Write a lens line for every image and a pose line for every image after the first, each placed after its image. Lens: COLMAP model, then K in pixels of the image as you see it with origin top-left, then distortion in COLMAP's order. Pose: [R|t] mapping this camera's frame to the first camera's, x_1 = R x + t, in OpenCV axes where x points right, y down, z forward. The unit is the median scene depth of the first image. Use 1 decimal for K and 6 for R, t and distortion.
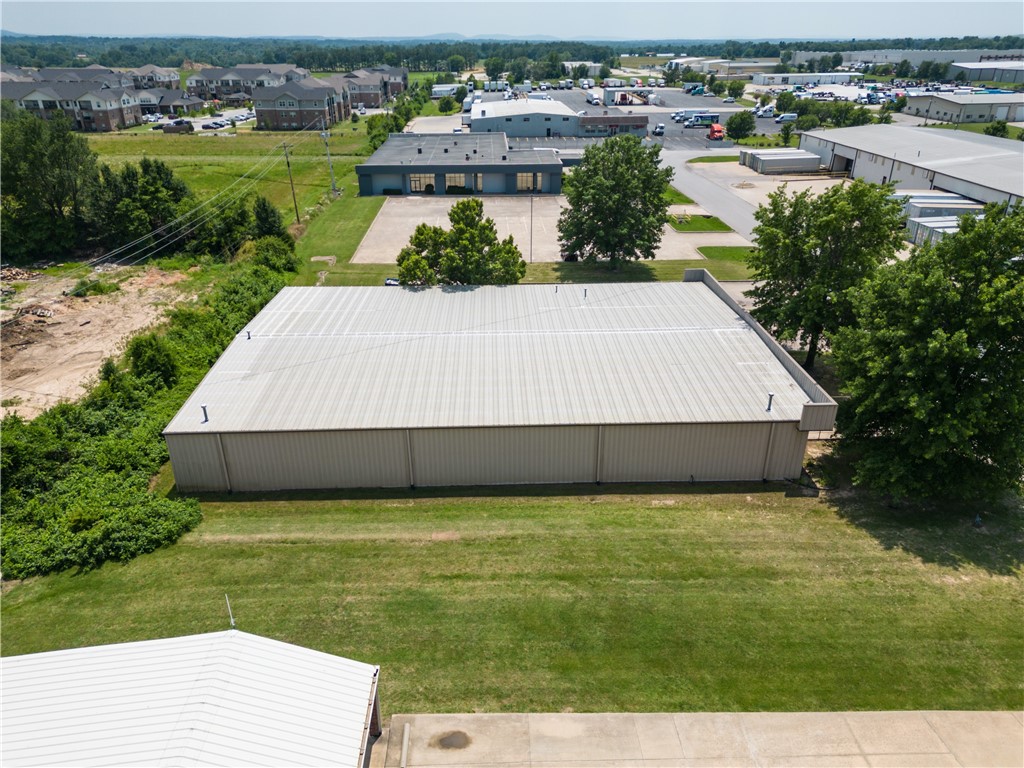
lens RADIAL K [[715.3, 0, 512.0], [0, 715.3, 384.0], [0, 0, 1]] dist [0.073238, -0.072672]
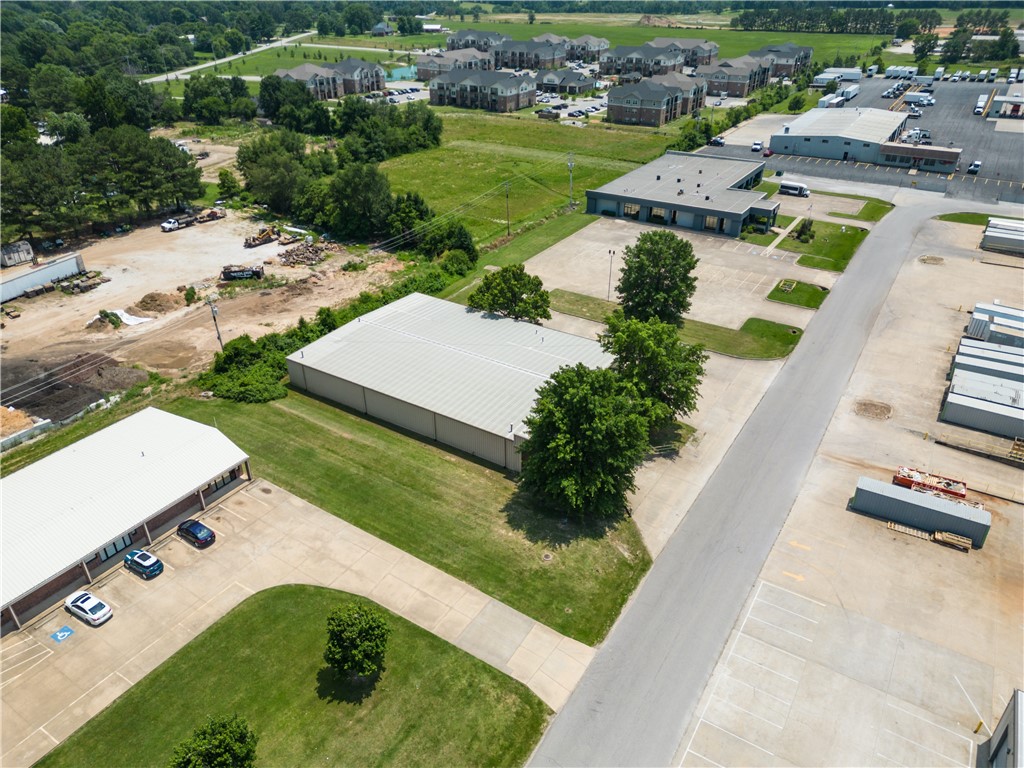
lens RADIAL K [[715.3, 0, 512.0], [0, 715.3, 384.0], [0, 0, 1]] dist [0.073238, -0.072672]
pose [[0.820731, 0.286681, -0.494181, 0.648926], [-0.244762, 0.958025, 0.149264, -0.189708], [0.516229, -0.001549, 0.856449, -0.311304]]
